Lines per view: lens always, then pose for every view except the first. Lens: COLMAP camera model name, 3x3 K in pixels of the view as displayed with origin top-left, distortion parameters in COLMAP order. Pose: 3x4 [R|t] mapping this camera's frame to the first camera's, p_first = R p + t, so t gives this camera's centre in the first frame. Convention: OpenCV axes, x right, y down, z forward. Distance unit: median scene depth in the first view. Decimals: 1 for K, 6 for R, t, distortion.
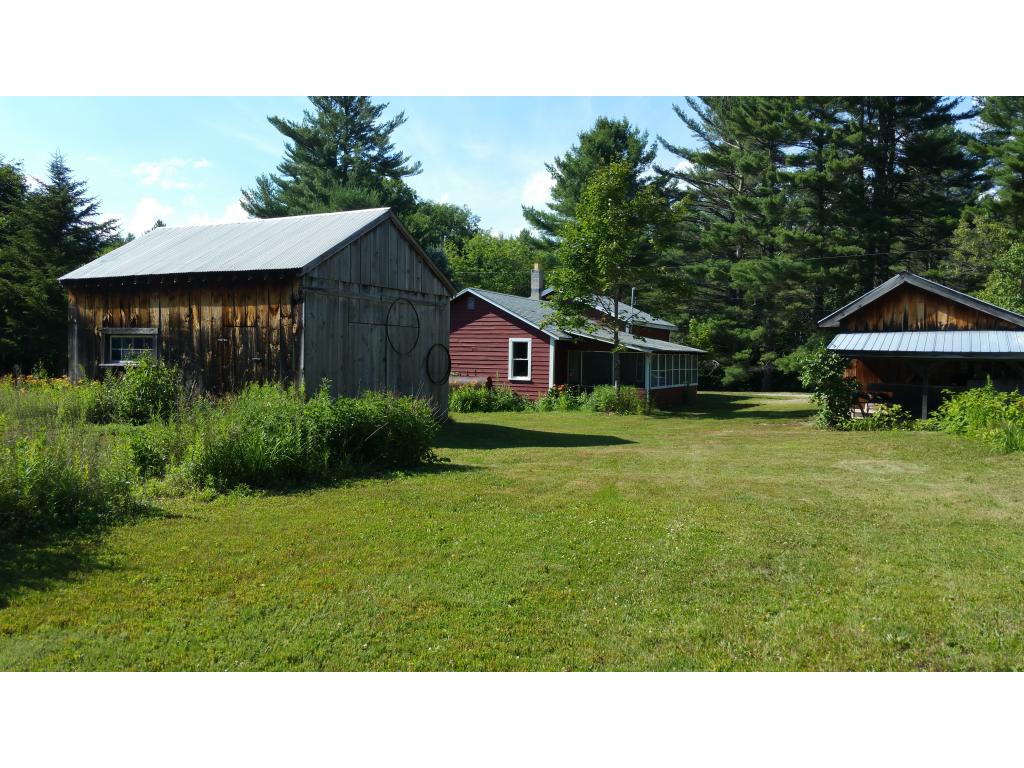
lens RADIAL K [[847.4, 0, 506.9], [0, 847.4, 387.7], [0, 0, 1]] dist [0.051372, -0.082276]
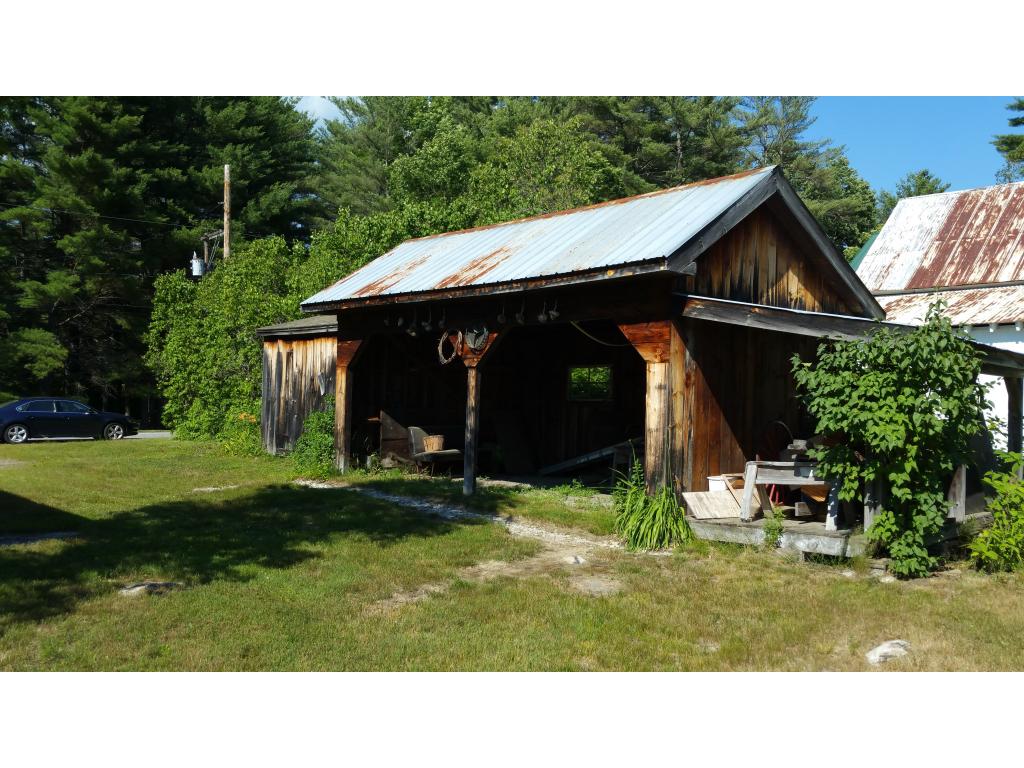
lens RADIAL K [[847.4, 0, 478.8], [0, 847.4, 394.2], [0, 0, 1]] dist [0.051372, -0.082276]
pose [[0.309498, 0.008480, 0.950862, -0.000975], [0.011744, 0.999850, -0.012739, -0.012441], [-0.950827, 0.015109, 0.309352, 0.804134]]
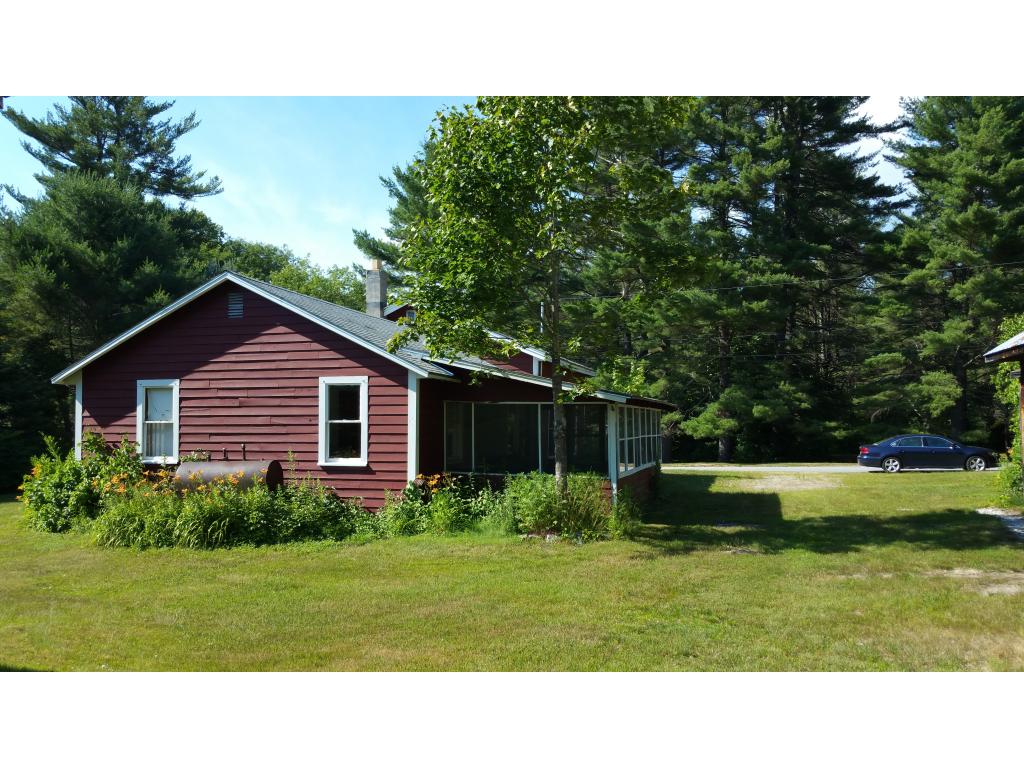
lens RADIAL K [[847.4, 0, 519.6], [0, 847.4, 384.4], [0, 0, 1]] dist [0.051372, -0.082276]
pose [[0.978518, -0.010141, 0.205914, 0.015191], [0.027890, 0.996119, -0.083478, -0.012553], [-0.204268, 0.087428, 0.975003, 0.549678]]
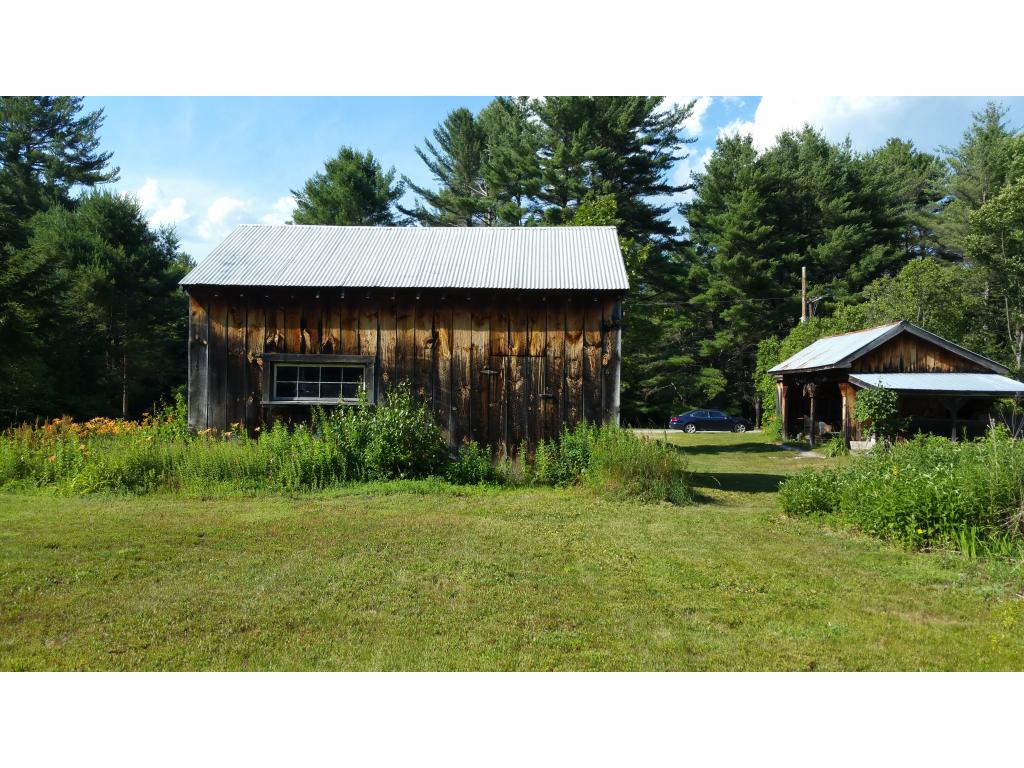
lens RADIAL K [[847.4, 0, 503.6], [0, 847.4, 390.3], [0, 0, 1]] dist [0.051372, -0.082276]
pose [[0.883727, 0.003727, 0.467988, -0.450076], [0.016426, 0.999105, -0.038975, -0.004532], [-0.467714, 0.042130, 0.882875, 0.181074]]
